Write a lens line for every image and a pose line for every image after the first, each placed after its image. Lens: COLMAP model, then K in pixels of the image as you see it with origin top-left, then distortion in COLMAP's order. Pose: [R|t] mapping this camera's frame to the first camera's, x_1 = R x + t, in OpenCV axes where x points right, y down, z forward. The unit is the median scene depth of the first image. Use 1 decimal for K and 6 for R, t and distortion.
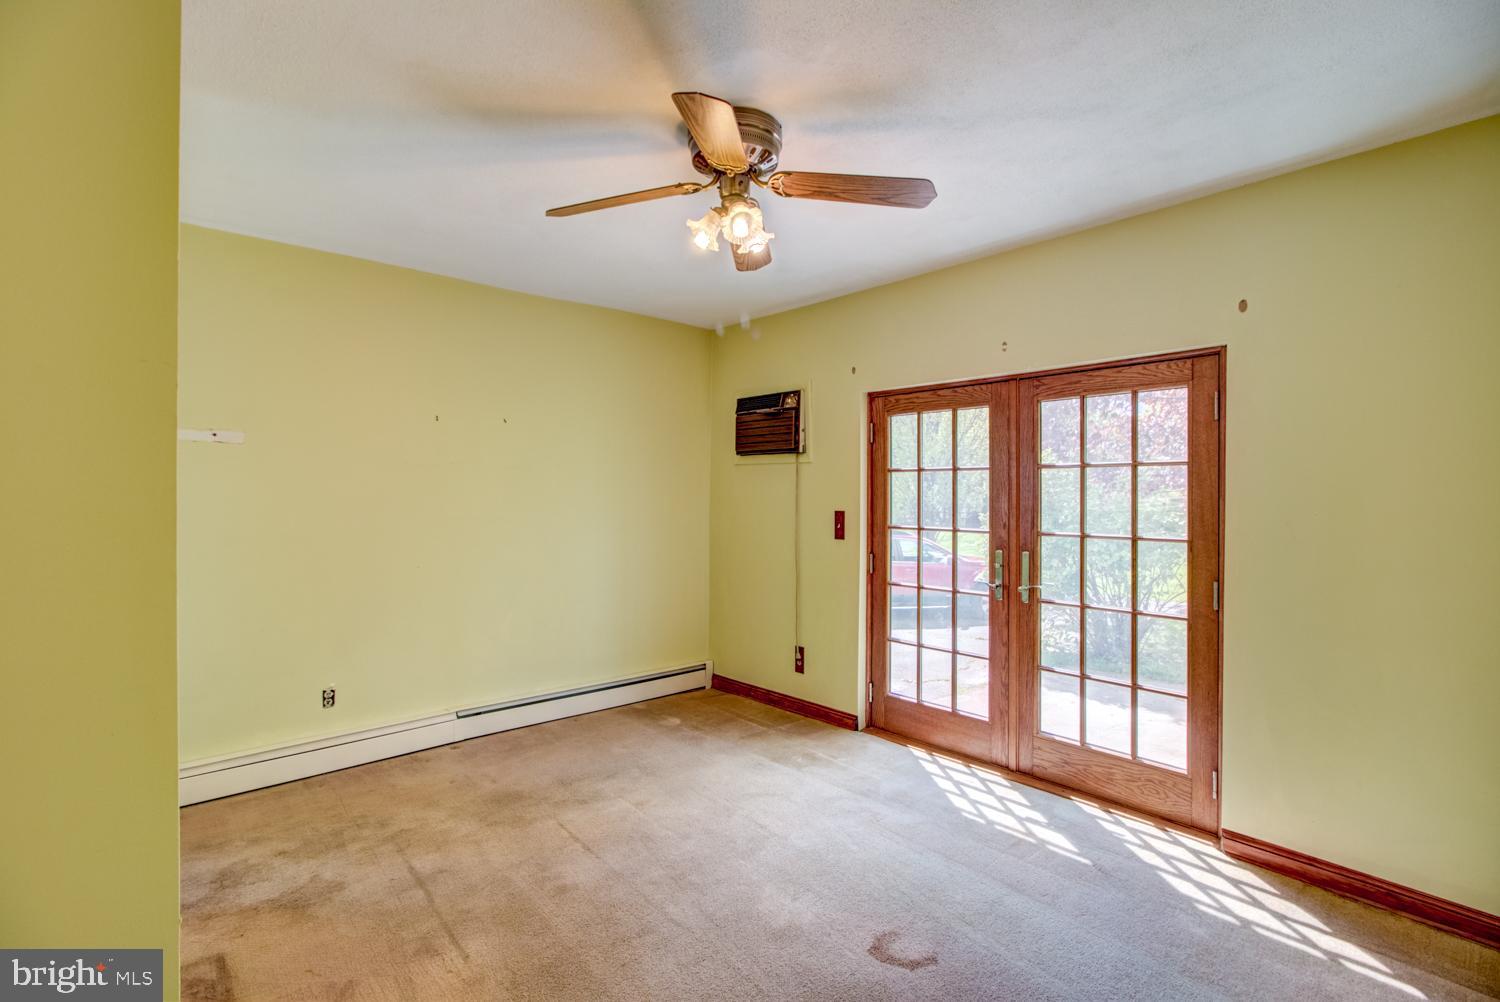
lens RADIAL K [[703.7, 0, 750.0], [0, 703.7, 501.0], [0, 0, 1]] dist [-0.001343, 0.008393]
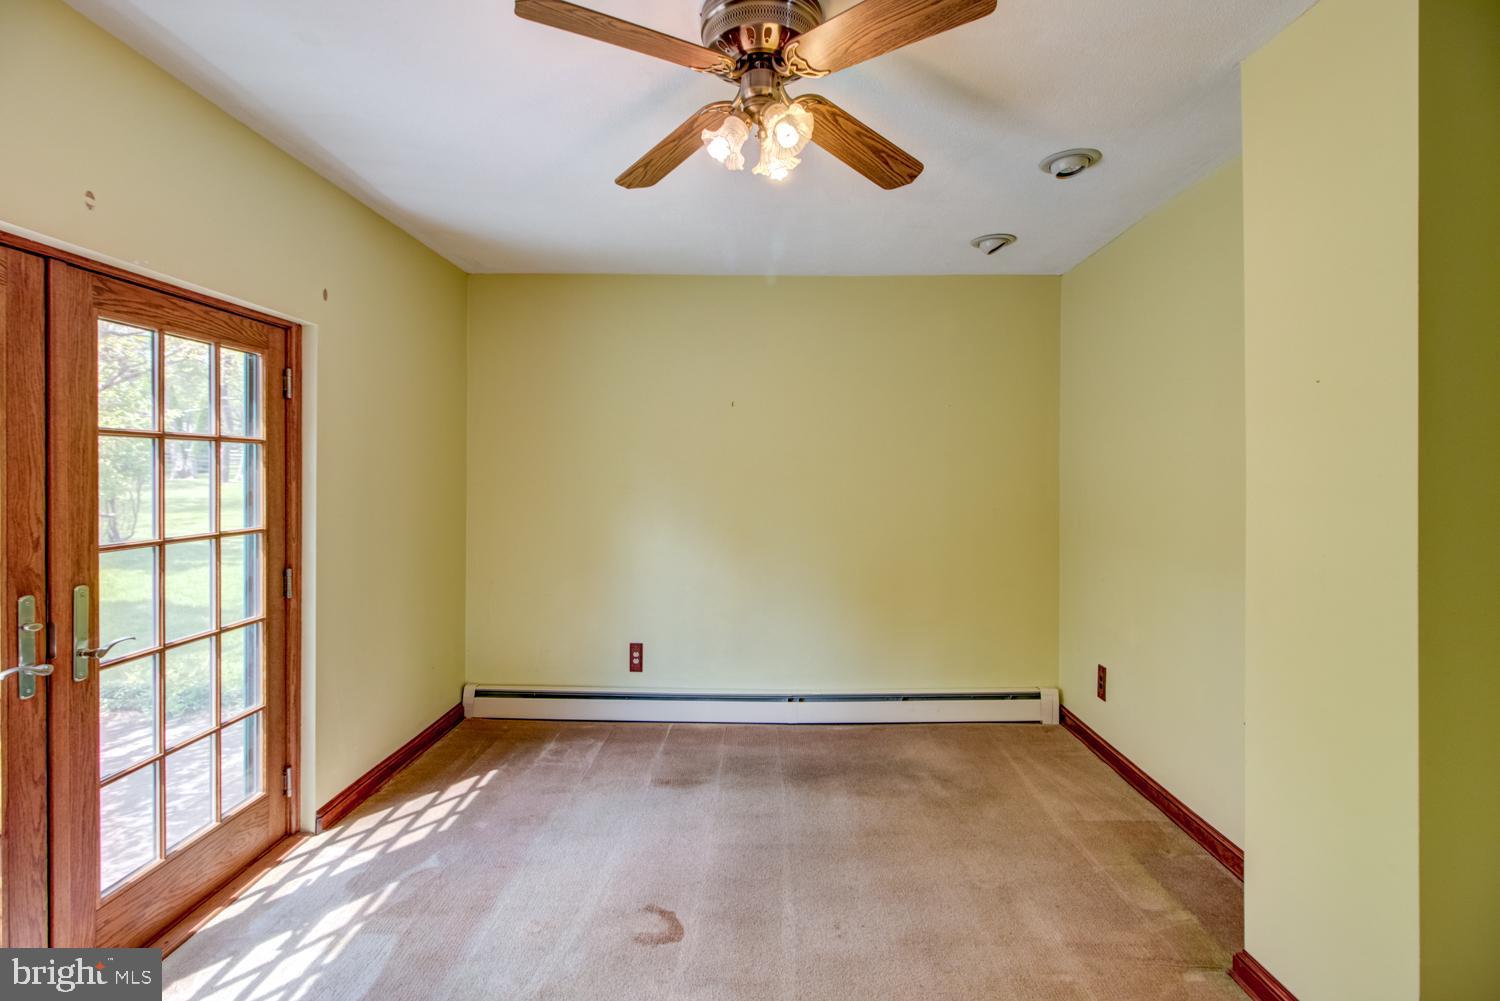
lens RADIAL K [[691.6, 0, 754.4], [0, 691.6, 474.9], [0, 0, 1]] dist [-0.018880, 0.008551]
pose [[-0.746932, 0.000218, 0.664900, -0.360628], [0.015174, 0.999745, 0.016719, -0.014550], [-0.664727, 0.022578, -0.746745, 1.079540]]
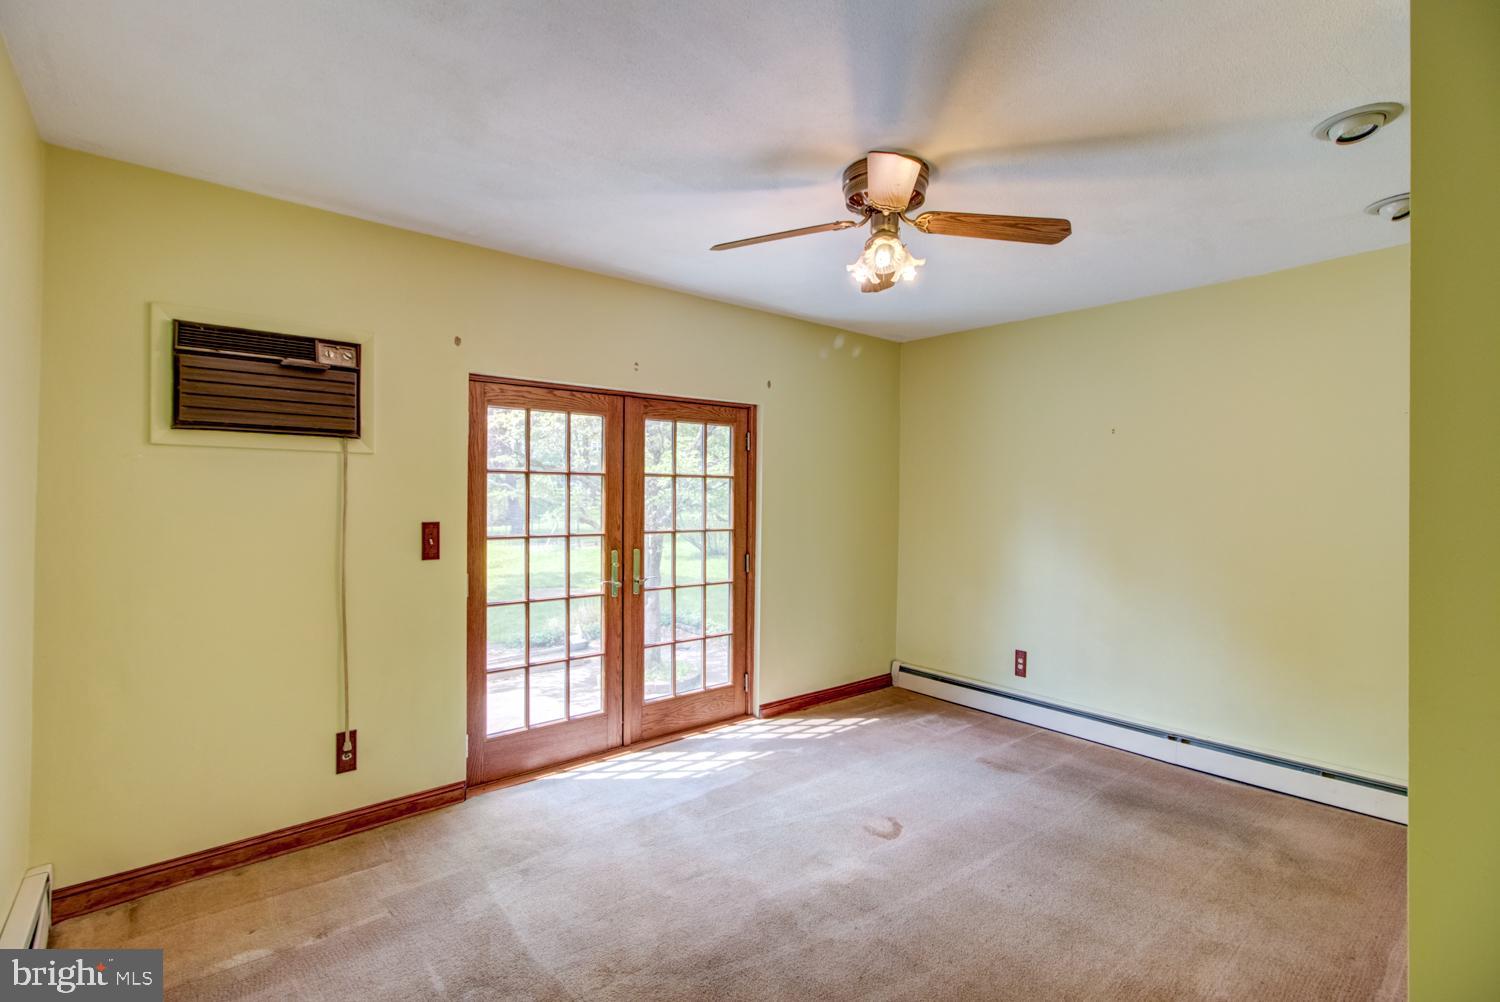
lens RADIAL K [[689.0, 0, 742.5], [0, 689.0, 500.0], [0, 0, 1]] dist [-0.019420, 0.009219]
pose [[0.026279, -0.004869, 0.999643, -0.747841], [0.015015, 0.999877, 0.004476, -0.009467], [-0.999542, 0.014892, 0.026349, 0.820488]]
